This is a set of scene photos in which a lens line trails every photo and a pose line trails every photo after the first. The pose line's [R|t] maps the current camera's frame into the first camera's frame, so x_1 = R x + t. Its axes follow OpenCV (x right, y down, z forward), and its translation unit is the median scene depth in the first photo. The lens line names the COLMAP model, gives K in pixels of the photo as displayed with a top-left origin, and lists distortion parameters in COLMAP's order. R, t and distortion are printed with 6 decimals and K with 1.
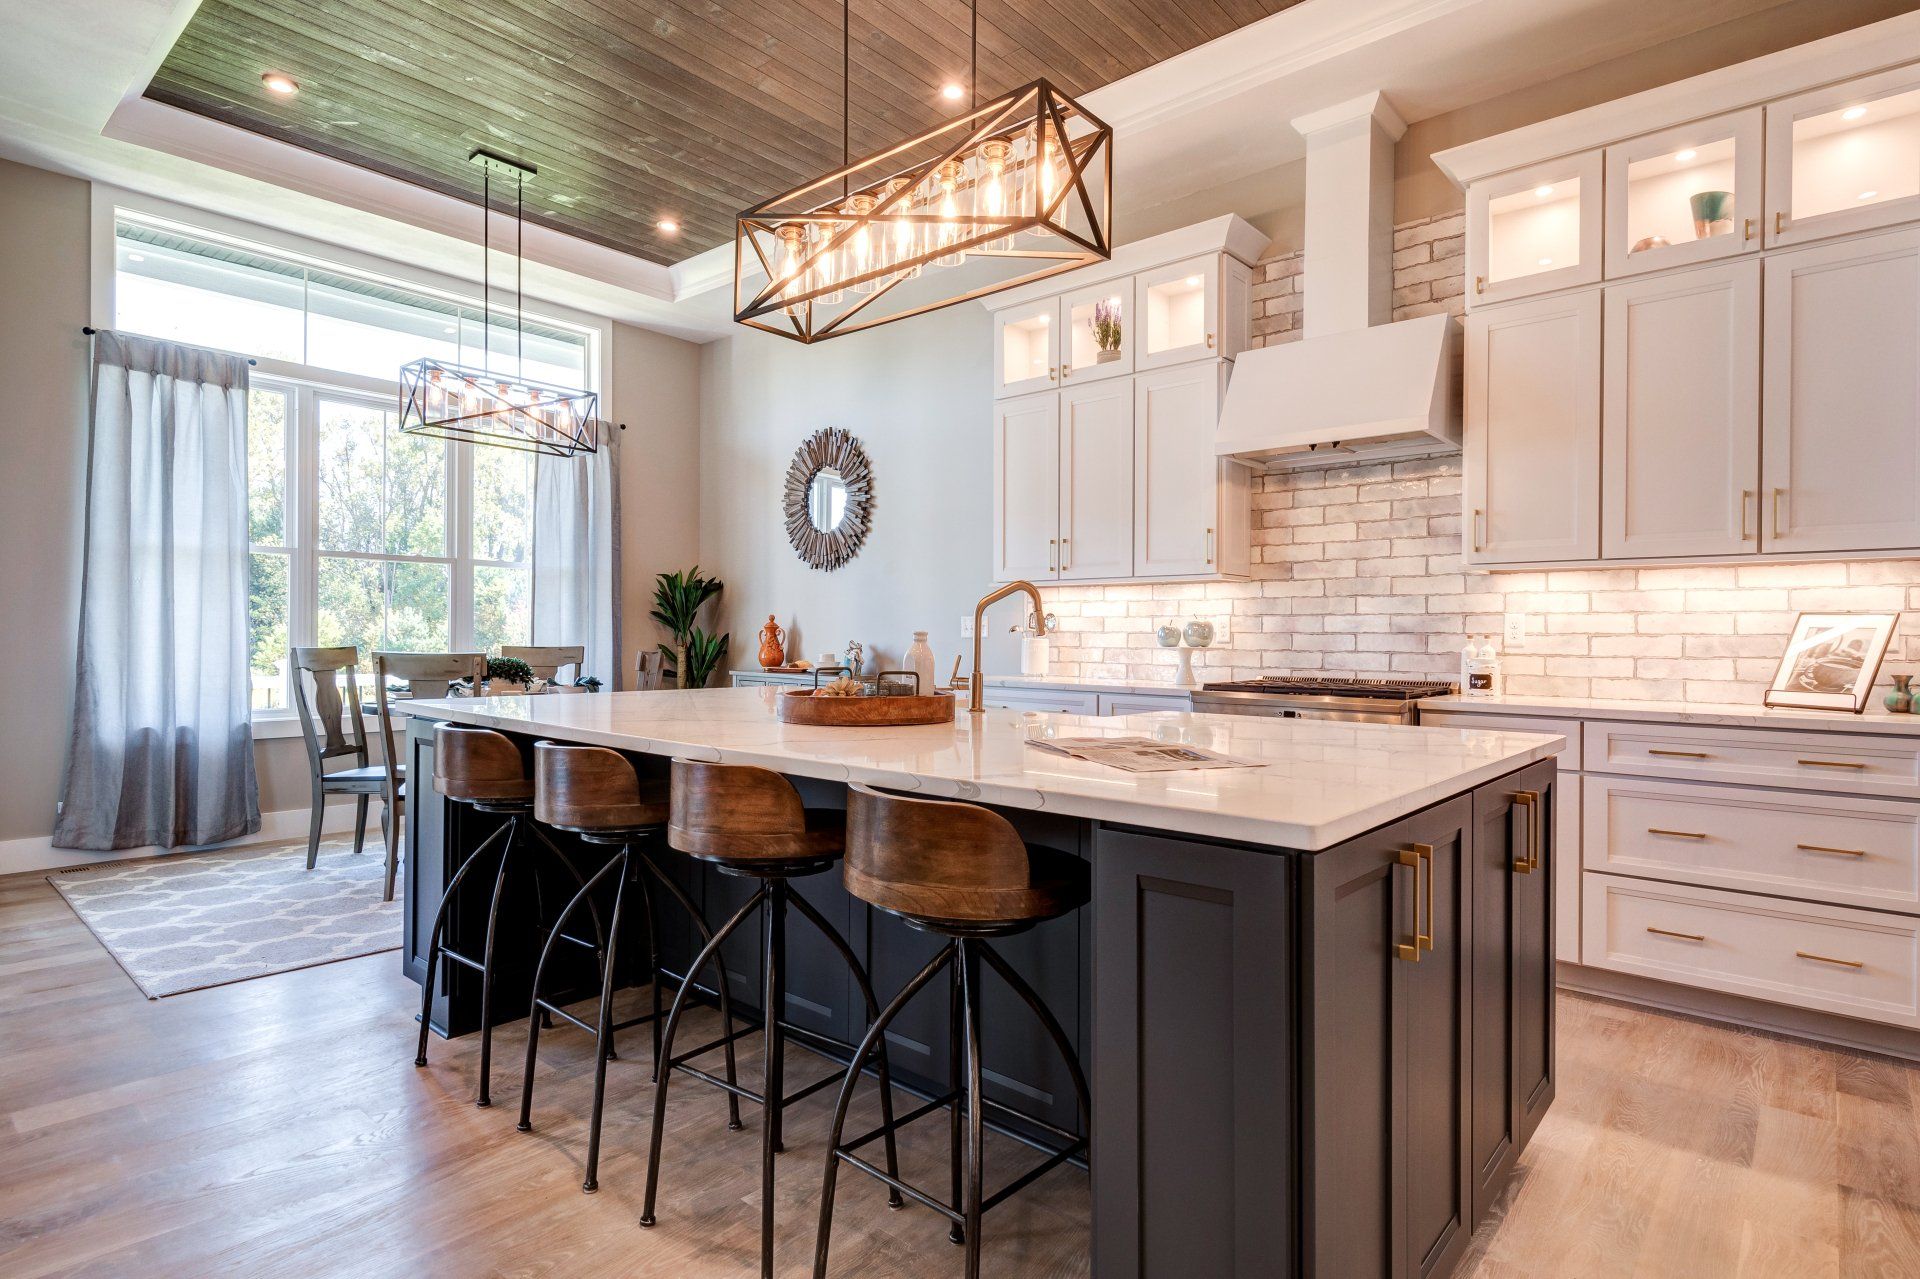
lens RADIAL K [[986.3, 0, 972.7], [0, 986.3, 637.0], [0, 0, 1]] dist [0.011377, -0.004101]
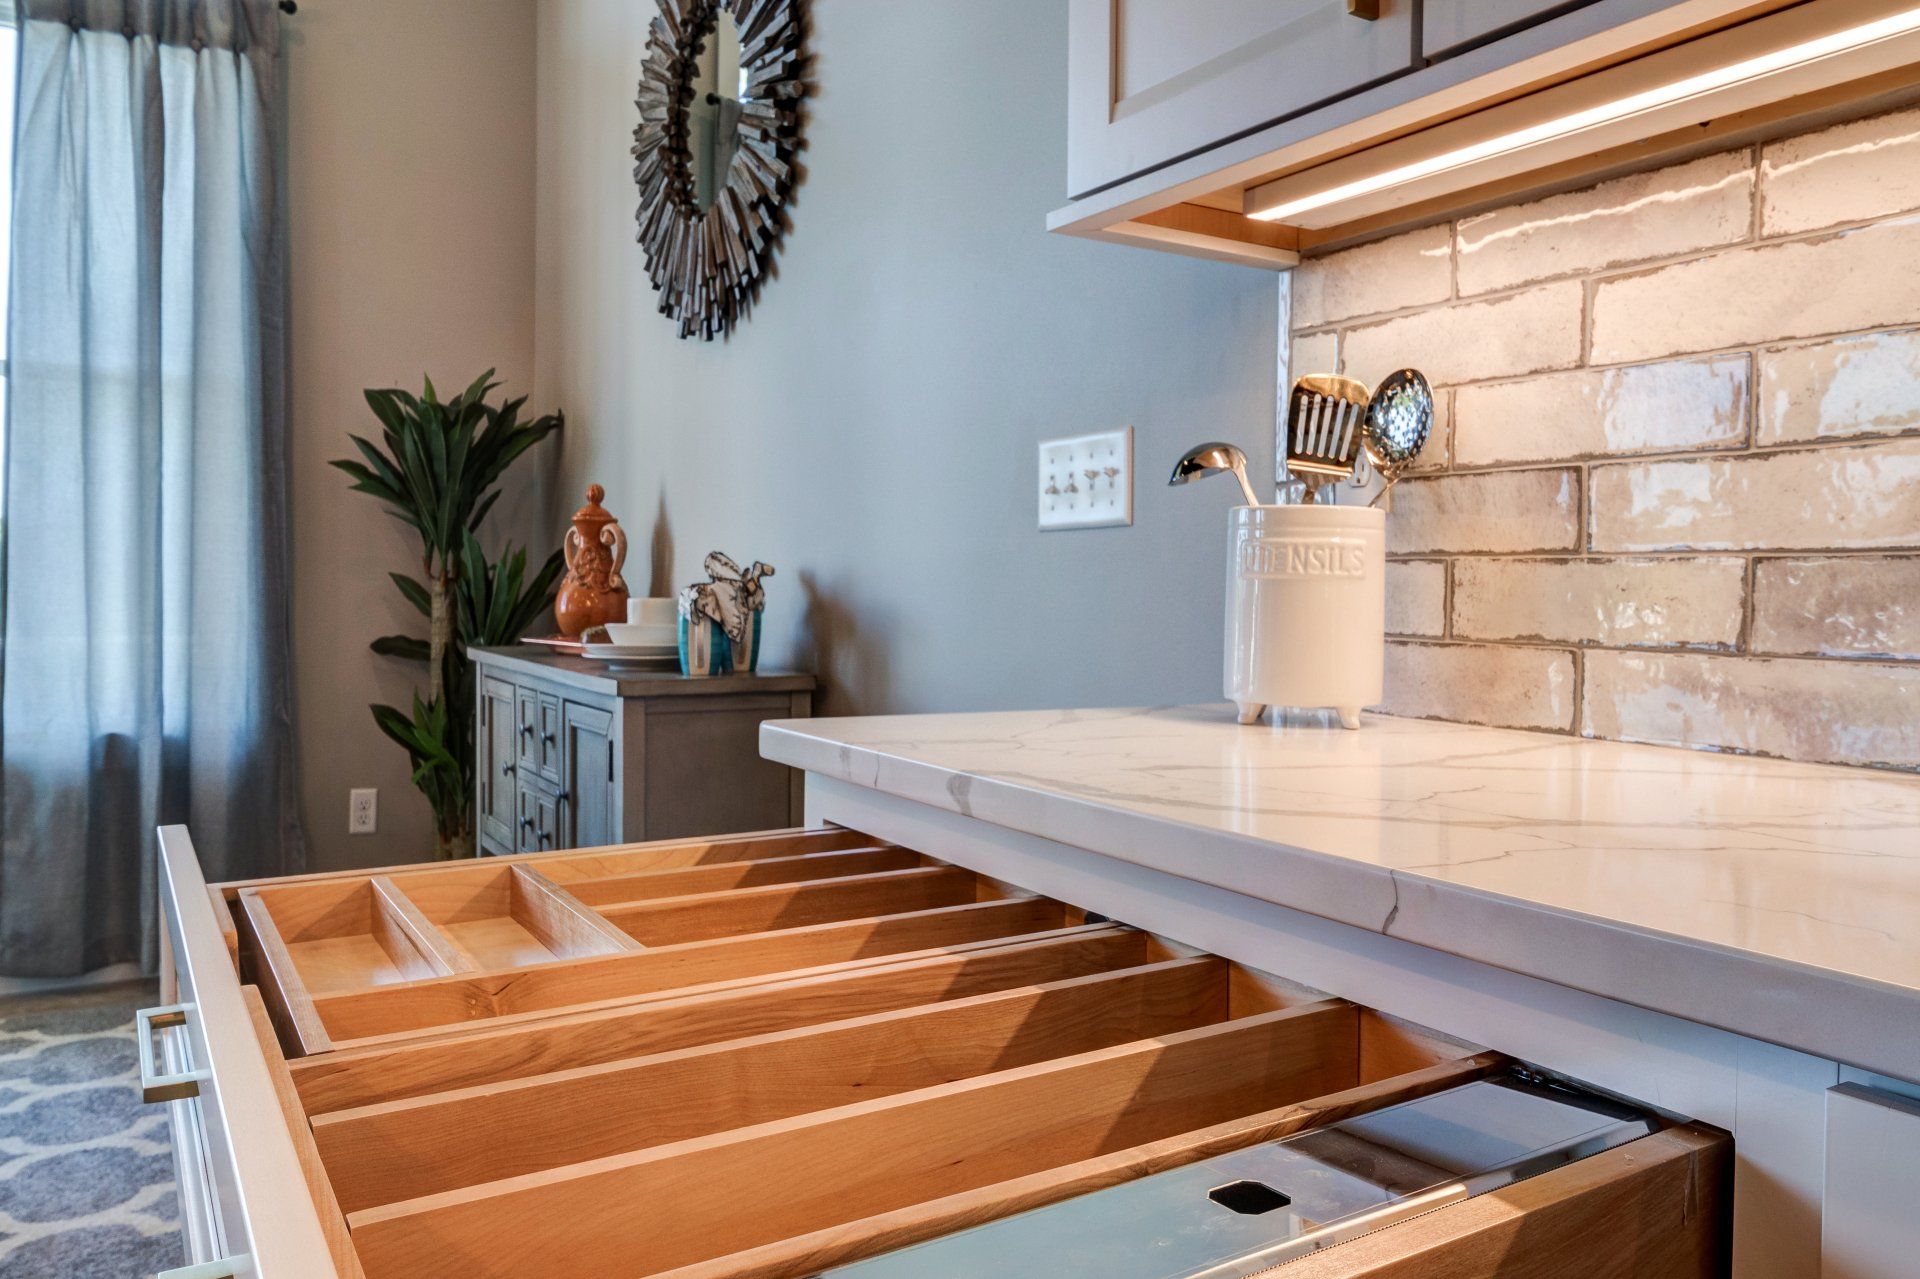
lens RADIAL K [[1399.1, 0, 945.9], [0, 1399.1, 608.2], [0, 0, 1]] dist [-0.015753, -0.003117]
pose [[0.947481, 0.008003, -0.319711, 0.105043], [-0.004023, 0.999906, 0.013107, 0.021426], [0.319786, -0.011133, 0.947425, 0.949519]]
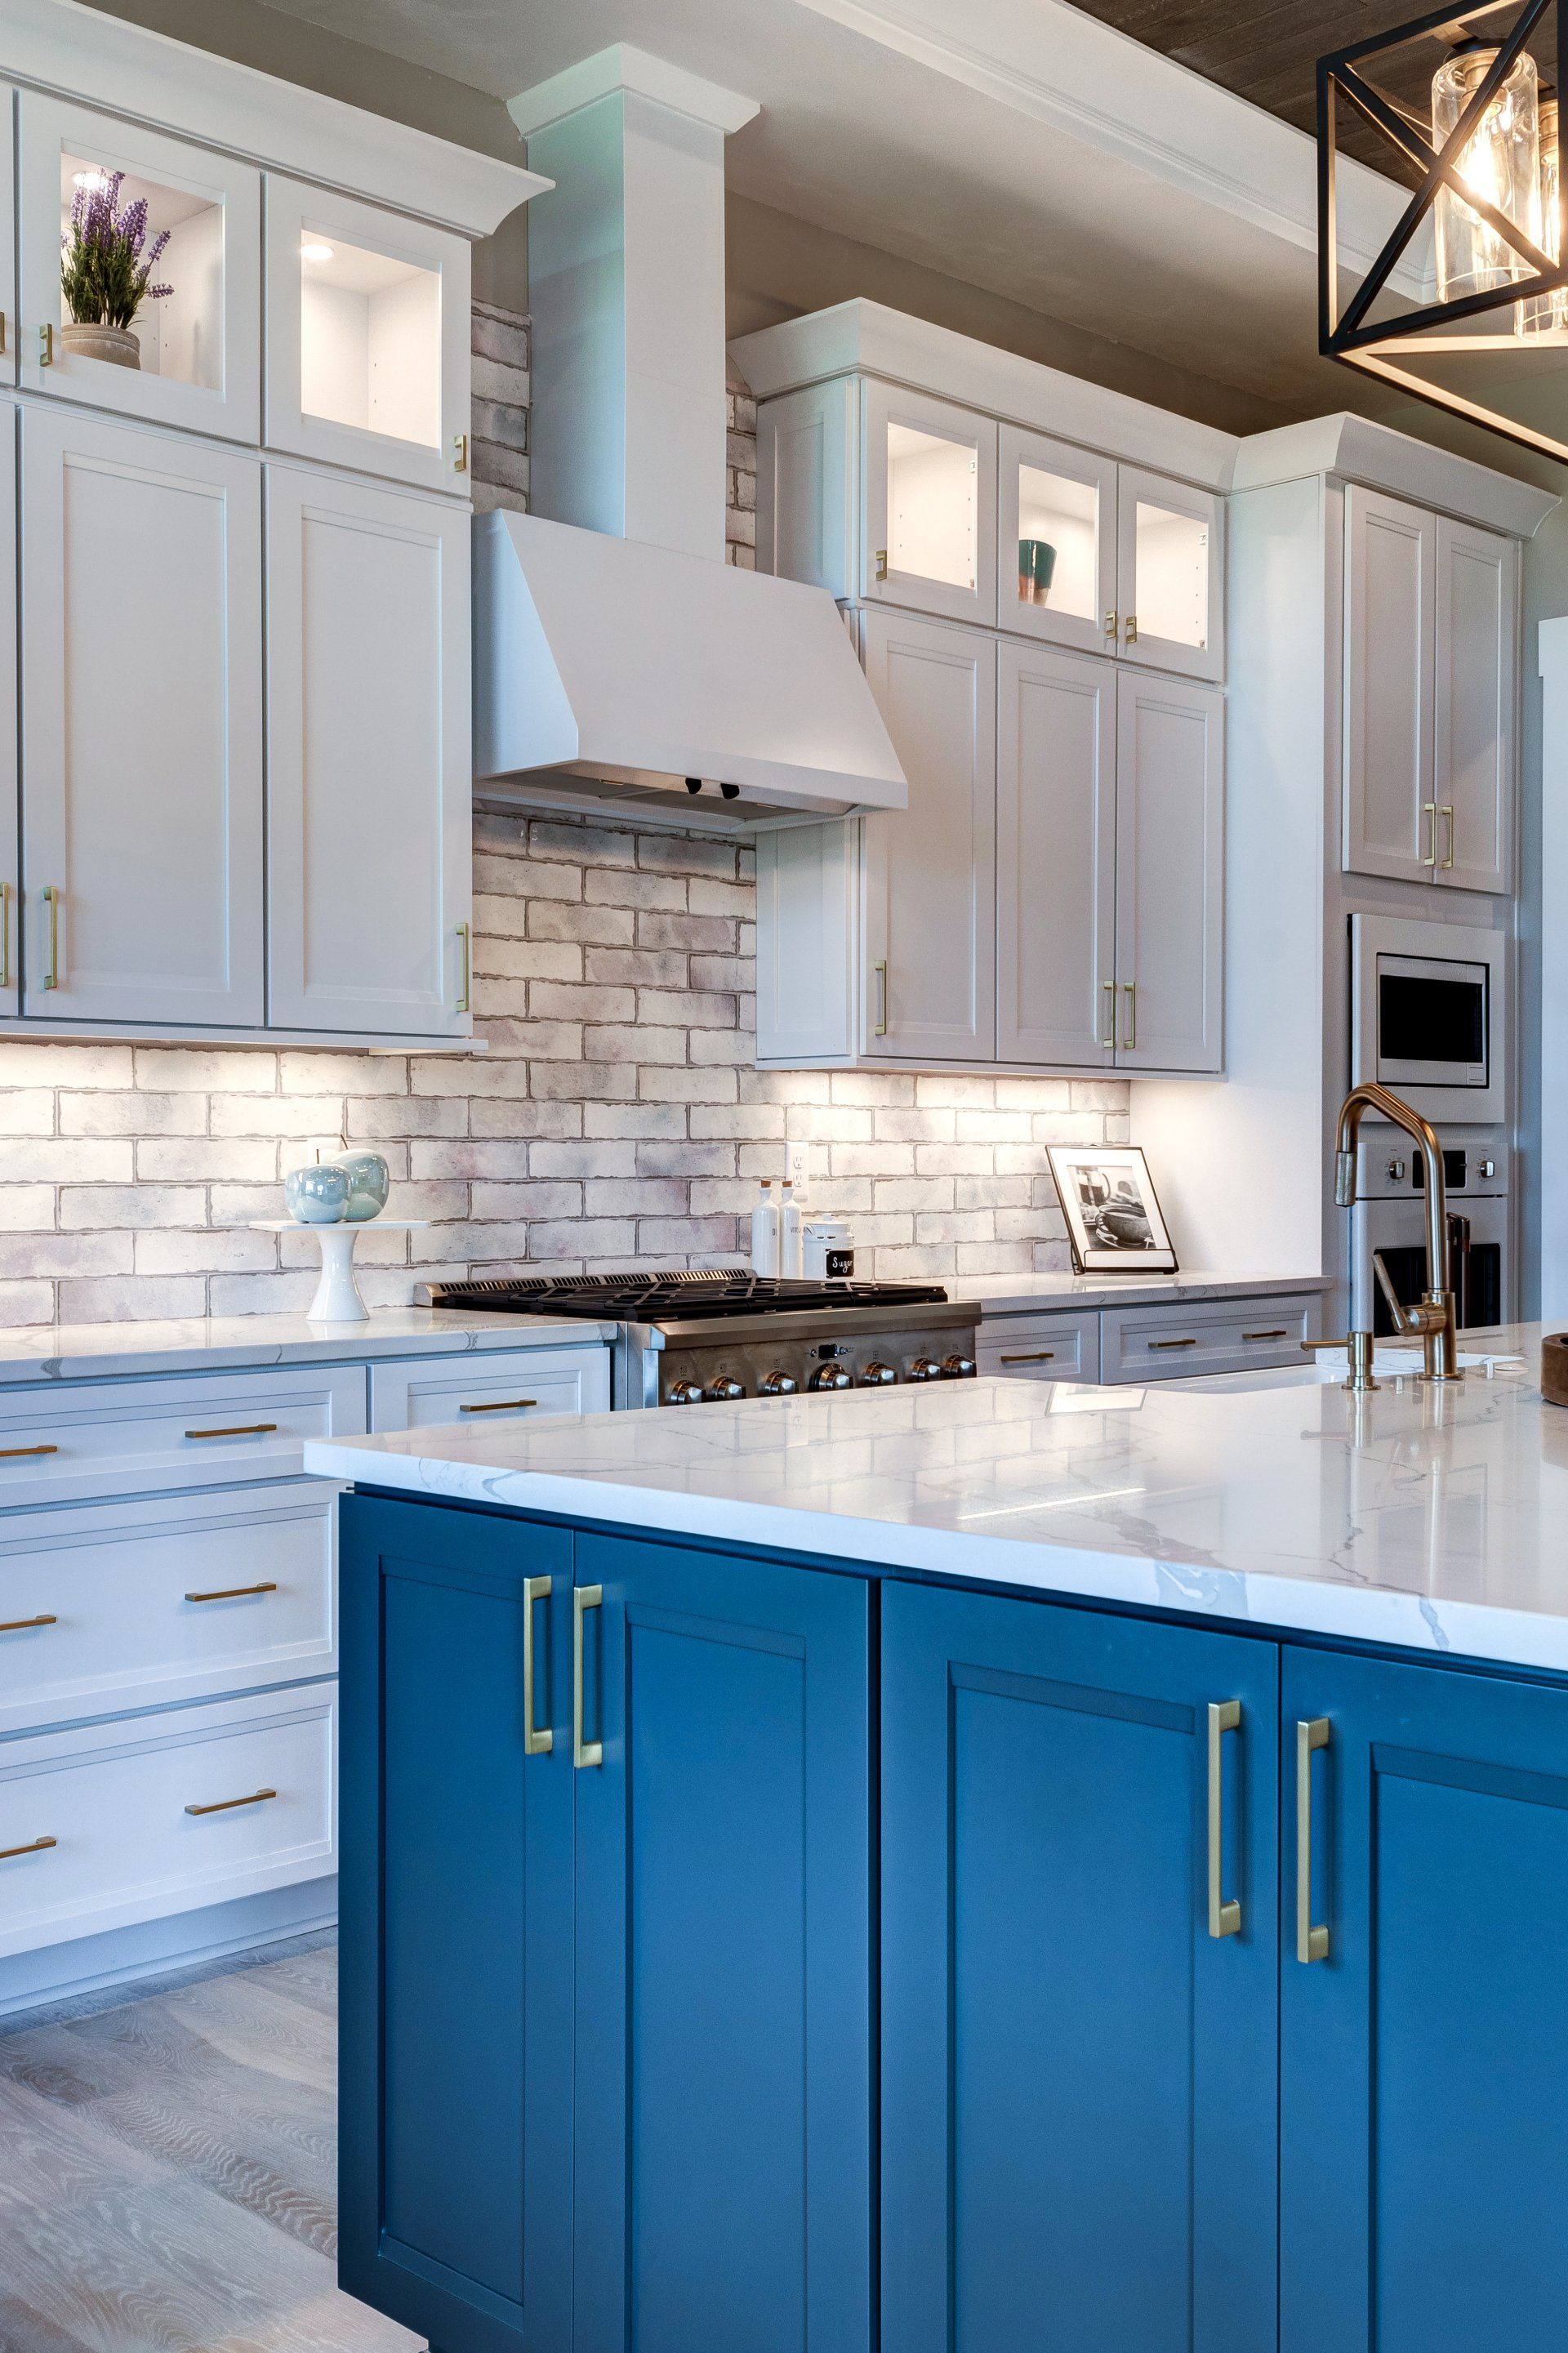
lens RADIAL K [[2246.7, 0, 746.5], [0, 2246.7, 1187.8], [0, 0, 1]] dist [0.030011, 0.000000]
pose [[0.107284, -0.019573, 0.994036, -0.706363], [0.003614, 0.999807, 0.019297, -0.021149], [-0.994222, 0.001522, 0.107334, 0.843668]]
